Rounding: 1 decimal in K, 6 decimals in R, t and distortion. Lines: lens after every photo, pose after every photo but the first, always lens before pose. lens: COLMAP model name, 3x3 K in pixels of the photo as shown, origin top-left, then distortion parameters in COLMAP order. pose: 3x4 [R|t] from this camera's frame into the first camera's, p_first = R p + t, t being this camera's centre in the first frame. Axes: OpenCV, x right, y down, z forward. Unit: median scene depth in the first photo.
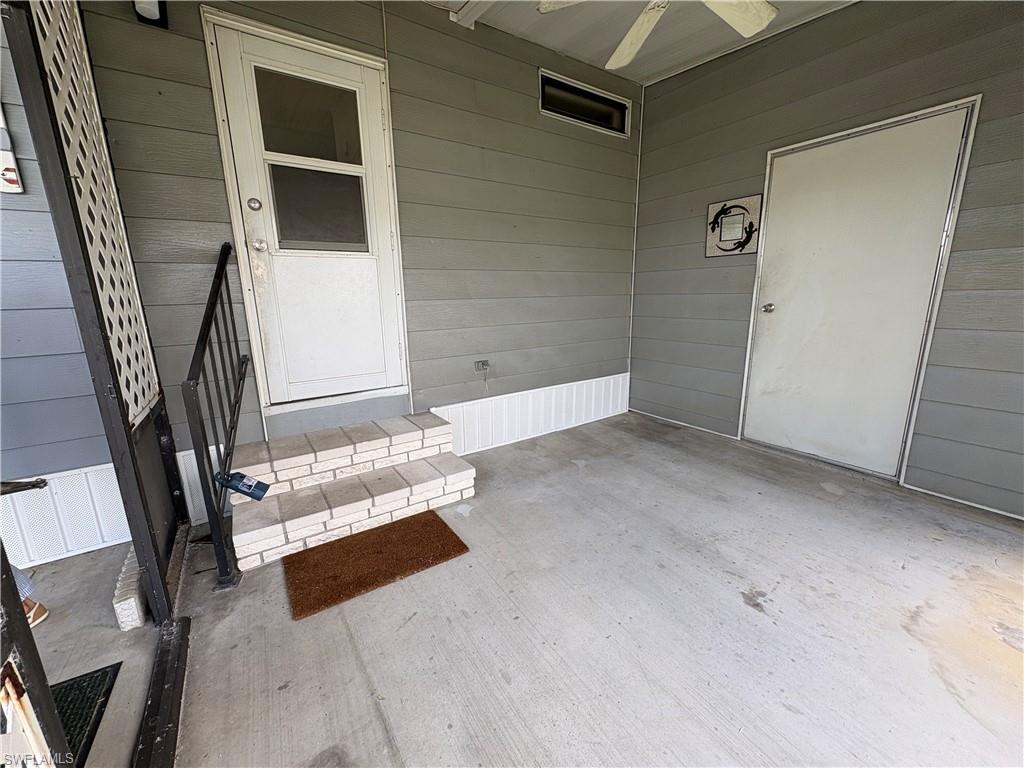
lens RADIAL K [[408.8, 0, 512.6], [0, 408.8, 382.7], [0, 0, 1]] dist [-0.000467, 0.001426]
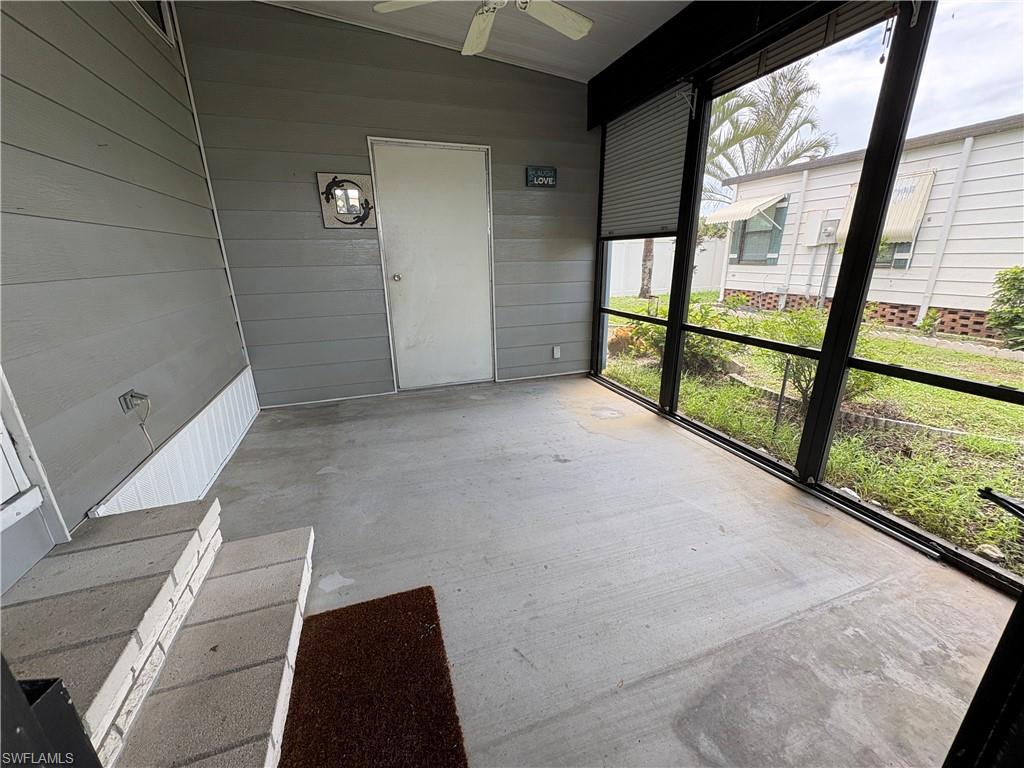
lens RADIAL K [[408.8, 0, 510.1], [0, 408.8, 385.3], [0, 0, 1]] dist [-0.000467, 0.001426]
pose [[0.260208, -0.279688, 0.924157, -0.478288], [0.216316, 0.949685, 0.226507, -0.082749], [-0.941009, 0.140971, 0.307617, 0.368808]]
